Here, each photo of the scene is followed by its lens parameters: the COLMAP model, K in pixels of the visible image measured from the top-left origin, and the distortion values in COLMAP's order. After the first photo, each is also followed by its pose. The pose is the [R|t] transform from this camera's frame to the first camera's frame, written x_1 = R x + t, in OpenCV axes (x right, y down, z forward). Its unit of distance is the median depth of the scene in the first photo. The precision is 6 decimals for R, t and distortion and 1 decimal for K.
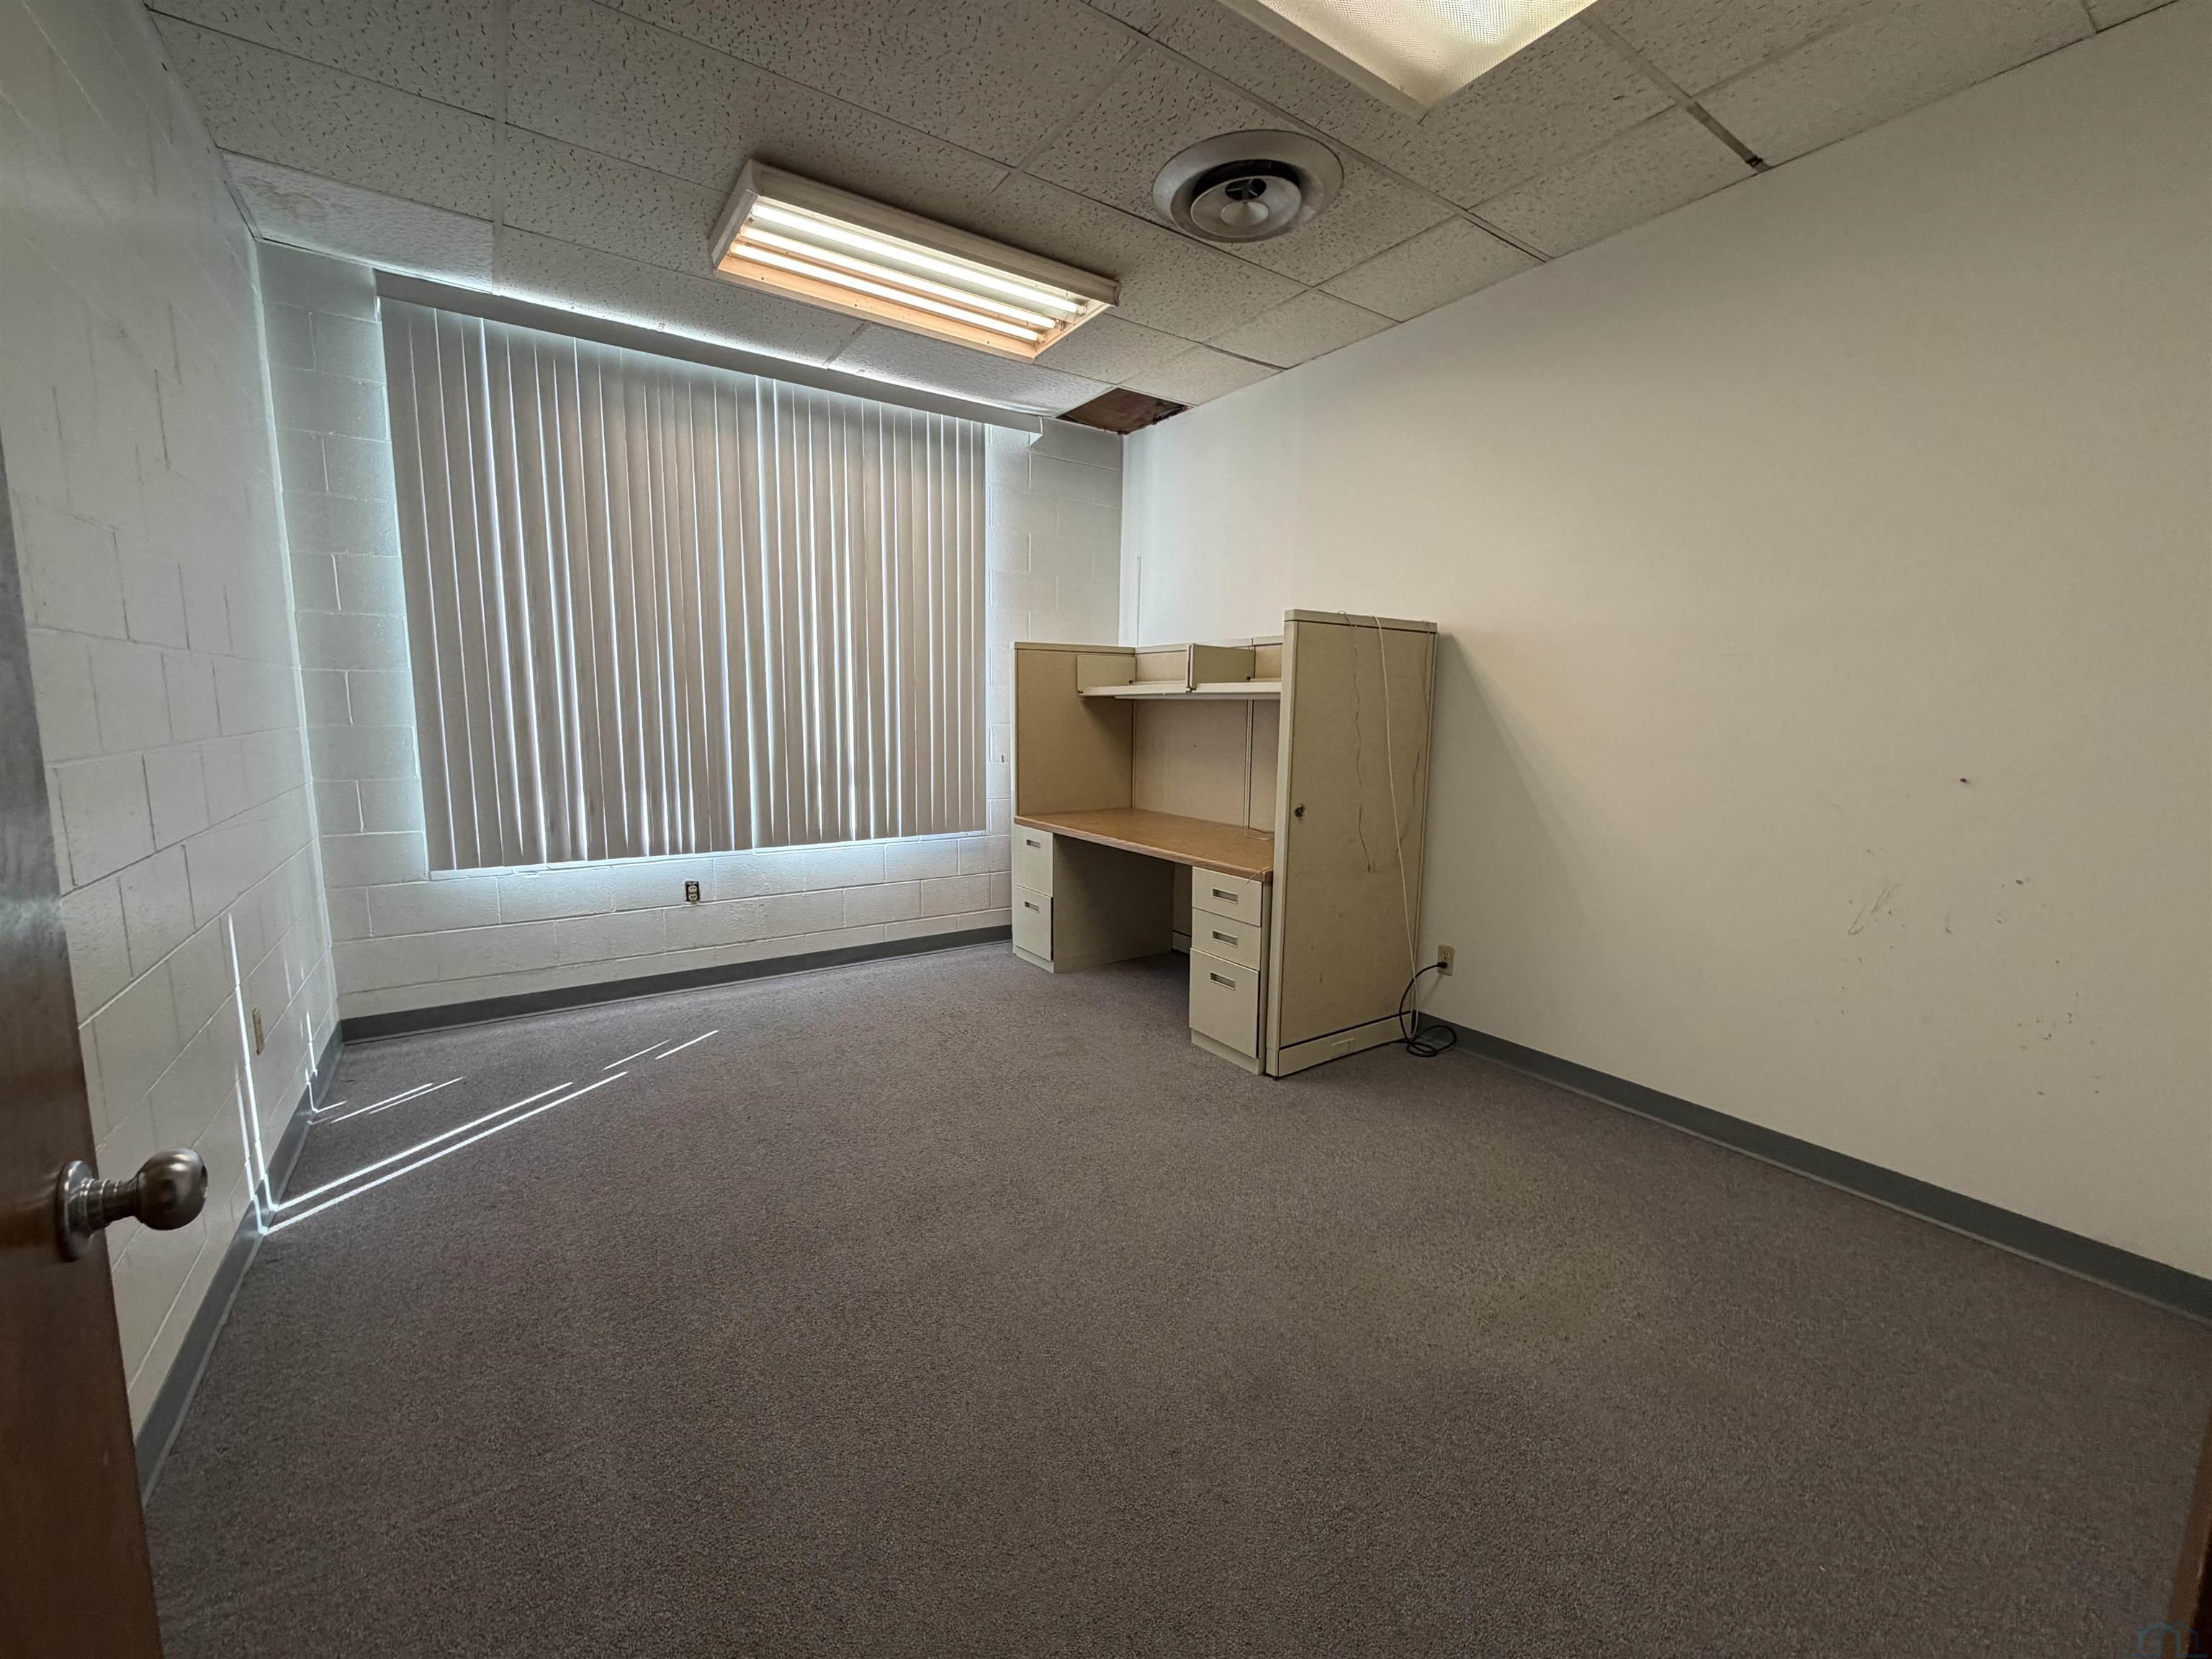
lens RADIAL K [[877.5, 0, 1098.3], [0, 877.5, 827.4], [0, 0, 1]] dist [0.000654, 0.000110]
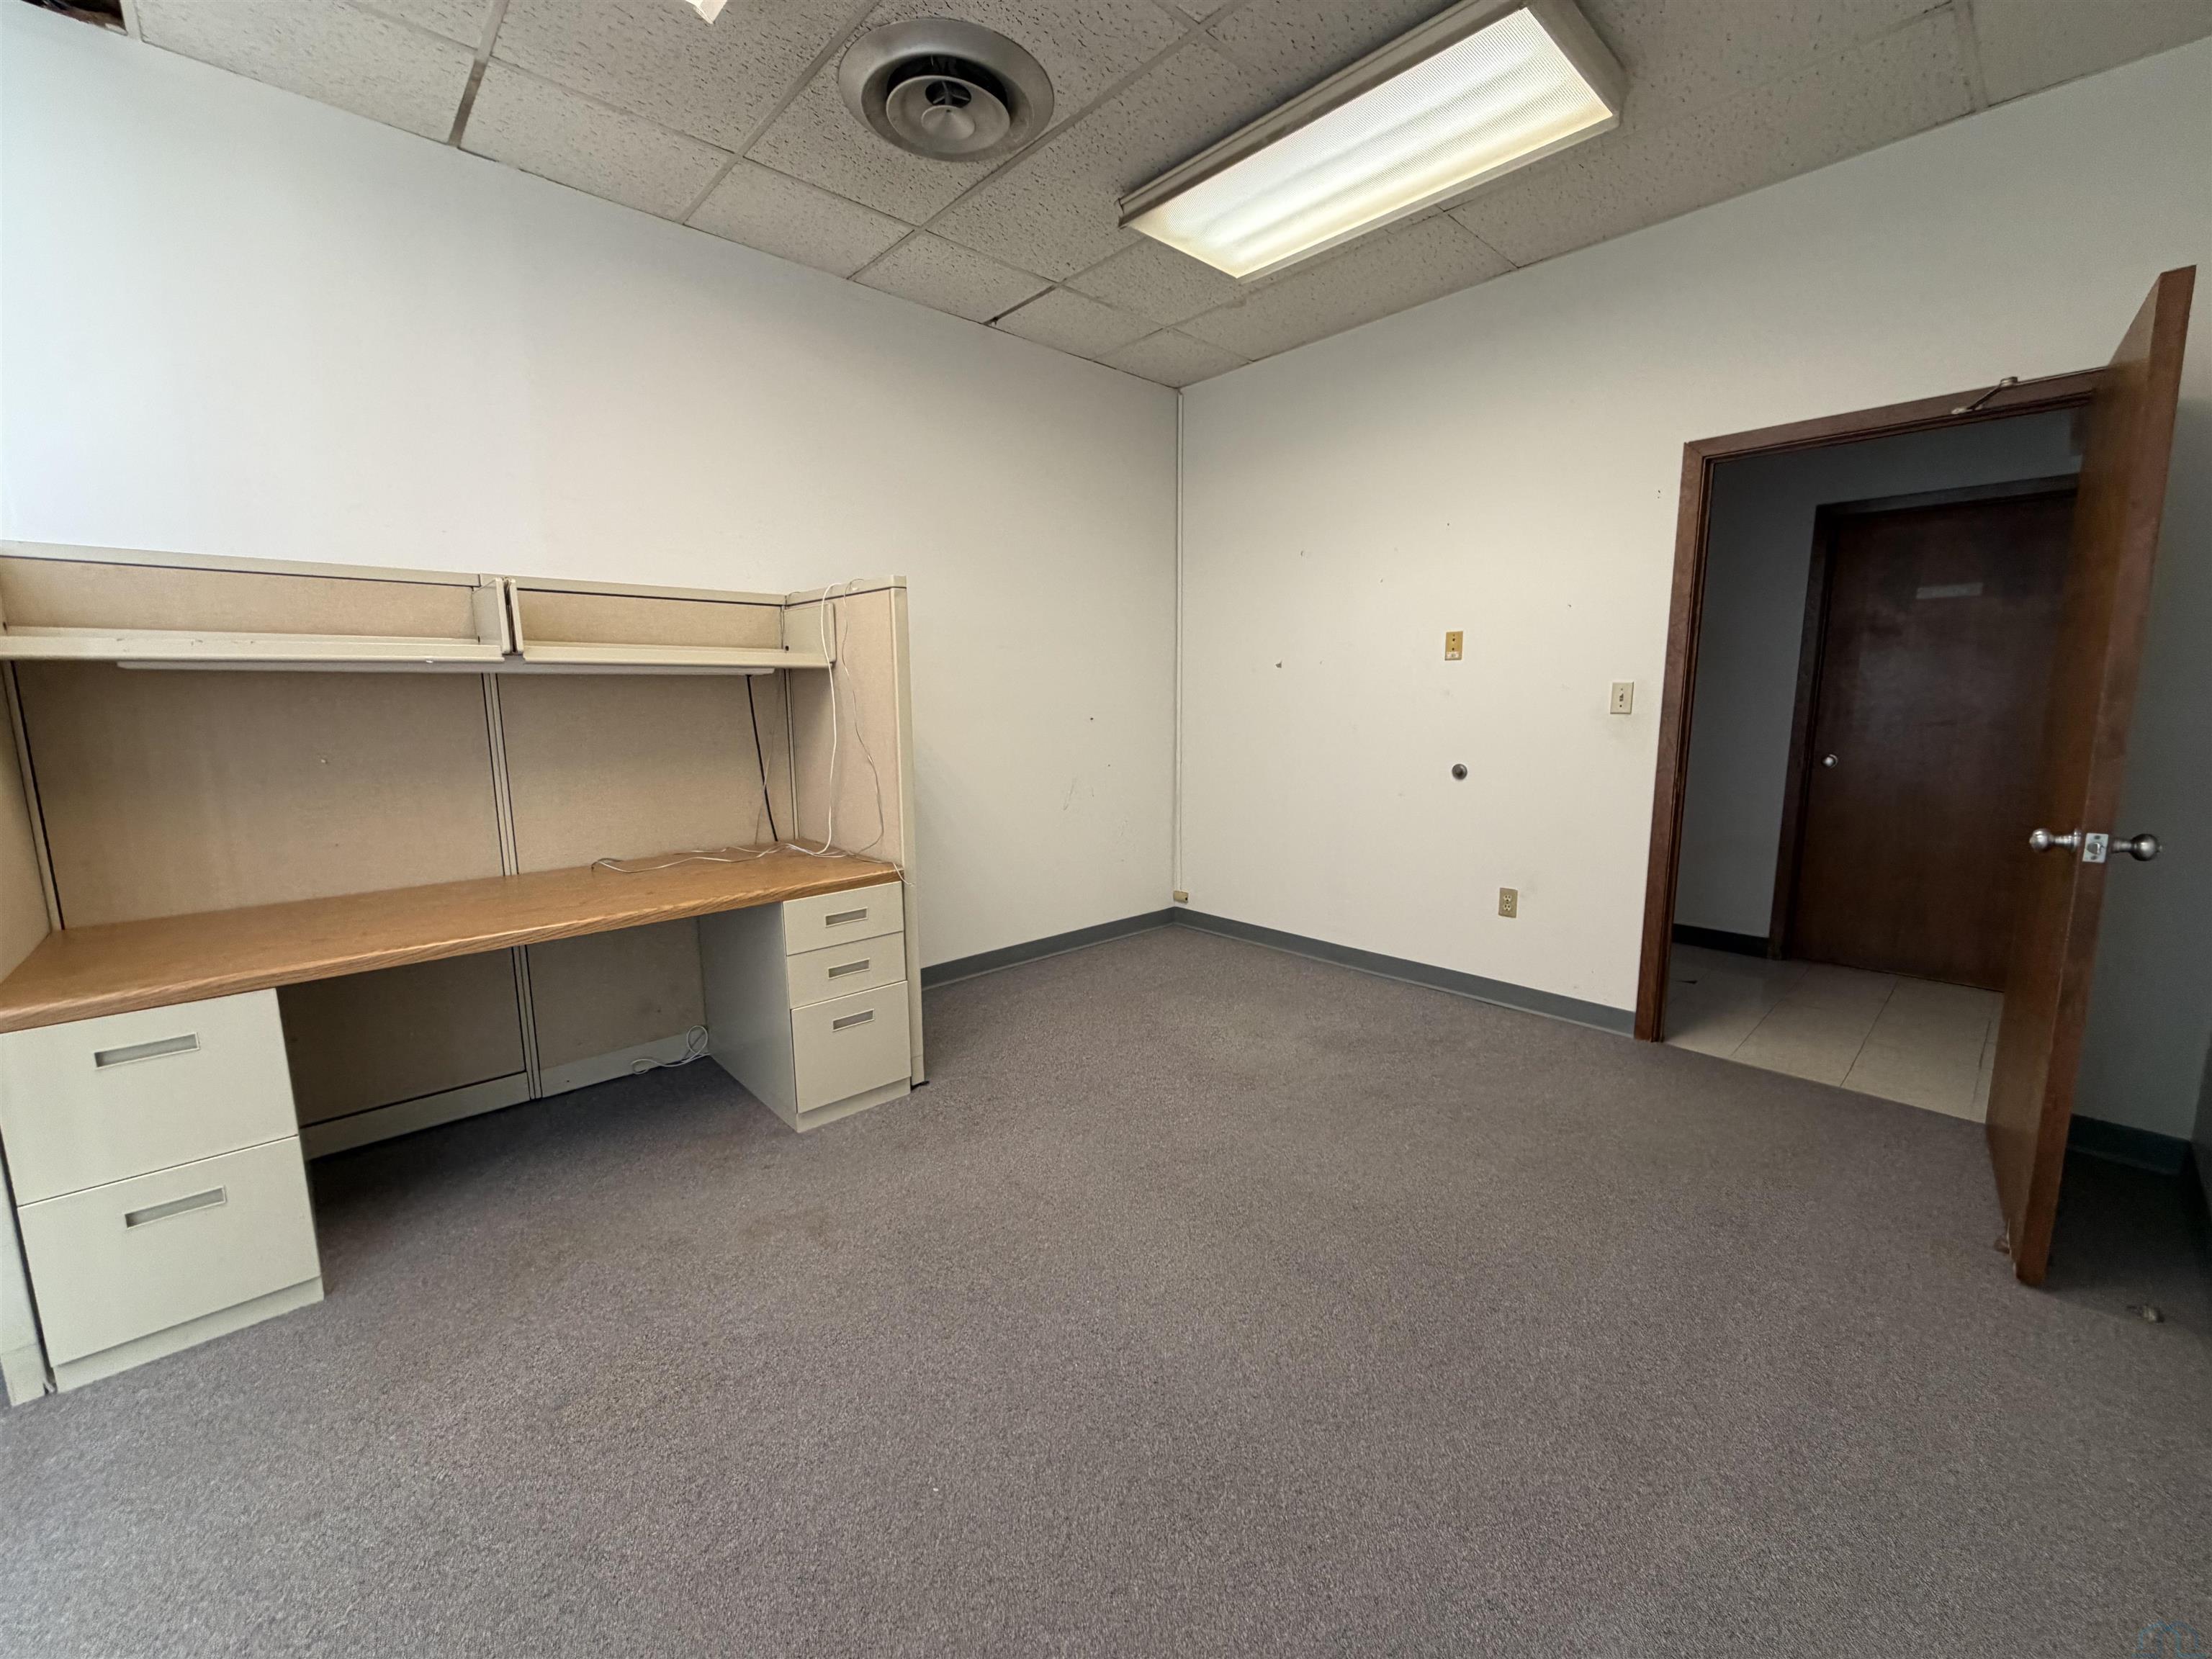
lens RADIAL K [[877.5, 0, 1098.3], [0, 877.5, 827.4], [0, 0, 1]] dist [0.000654, 0.000110]
pose [[-0.148387, -0.161617, 0.975634, -0.649585], [0.142515, 0.972763, 0.182817, -0.114639], [-0.978606, 0.166170, -0.121313, 0.836920]]
